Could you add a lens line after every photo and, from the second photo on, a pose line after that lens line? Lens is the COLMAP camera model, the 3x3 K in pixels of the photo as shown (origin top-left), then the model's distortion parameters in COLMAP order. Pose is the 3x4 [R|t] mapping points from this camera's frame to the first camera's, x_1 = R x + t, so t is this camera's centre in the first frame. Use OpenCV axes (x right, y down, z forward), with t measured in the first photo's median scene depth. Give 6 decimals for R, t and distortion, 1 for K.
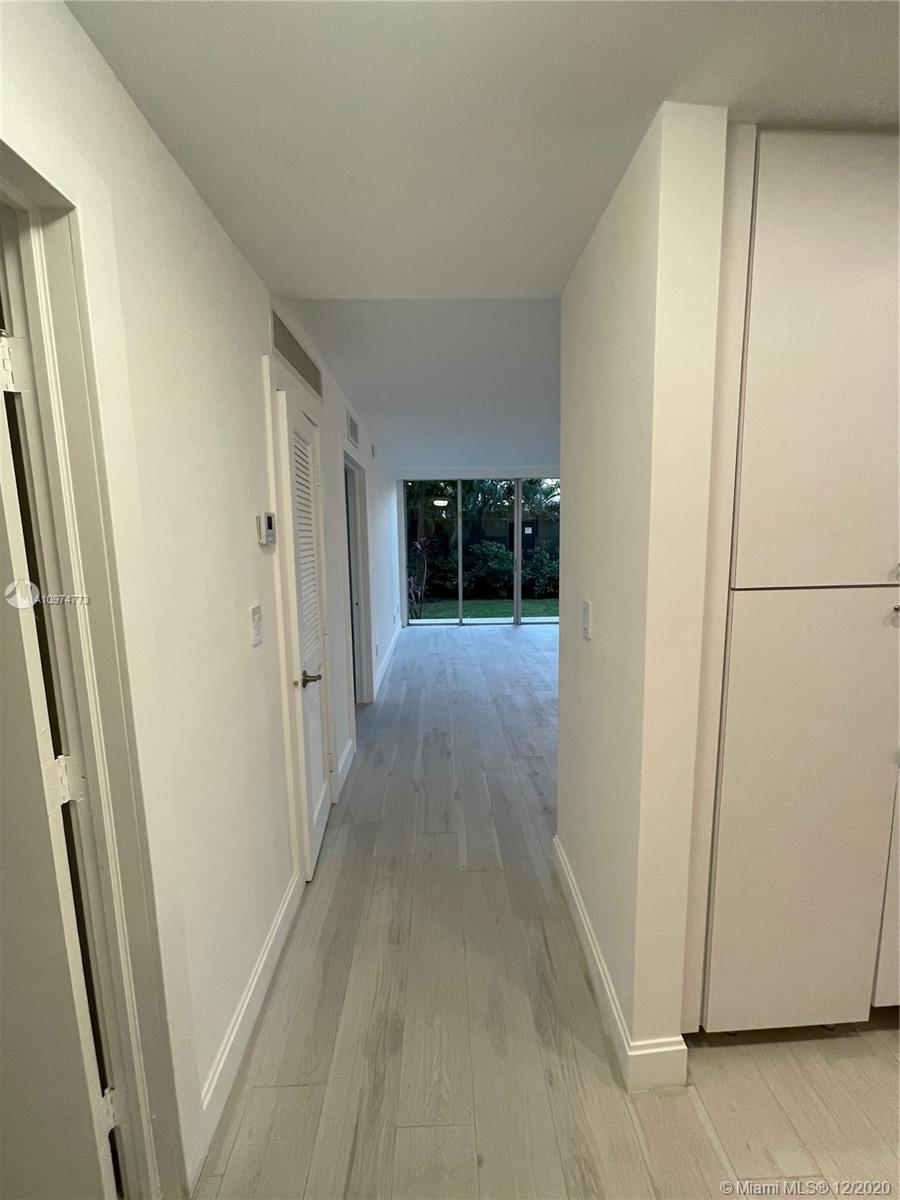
lens RADIAL K [[485.0, 0, 444.9], [0, 485.0, 595.1], [0, 0, 1]] dist [-0.007122, 0.001982]
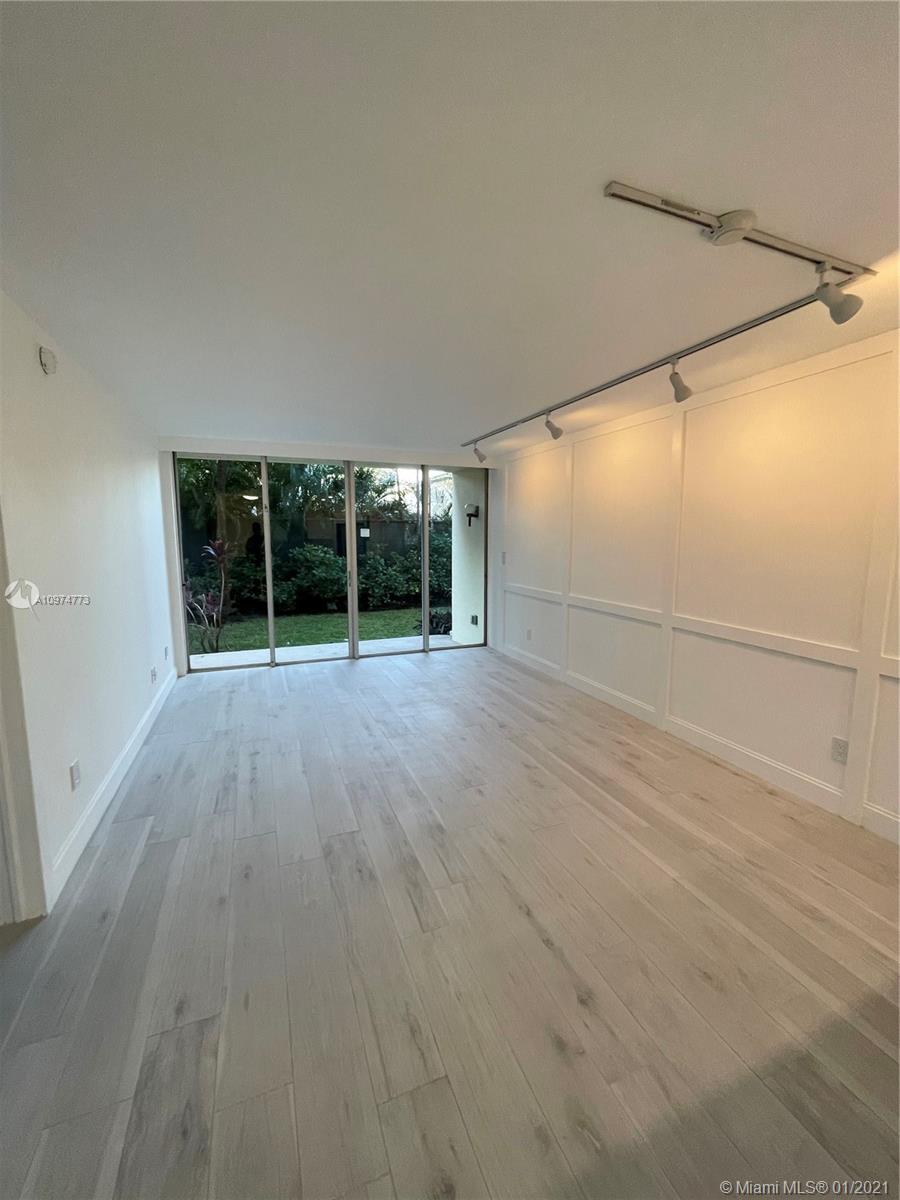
lens RADIAL K [[485.0, 0, 449.6], [0, 485.0, 596.5], [0, 0, 1]] dist [-0.007122, 0.001982]
pose [[0.935704, -0.028937, 0.351596, 0.028455], [0.029360, 0.999560, 0.004129, -0.034459], [-0.351561, 0.006459, 0.936143, 0.255886]]
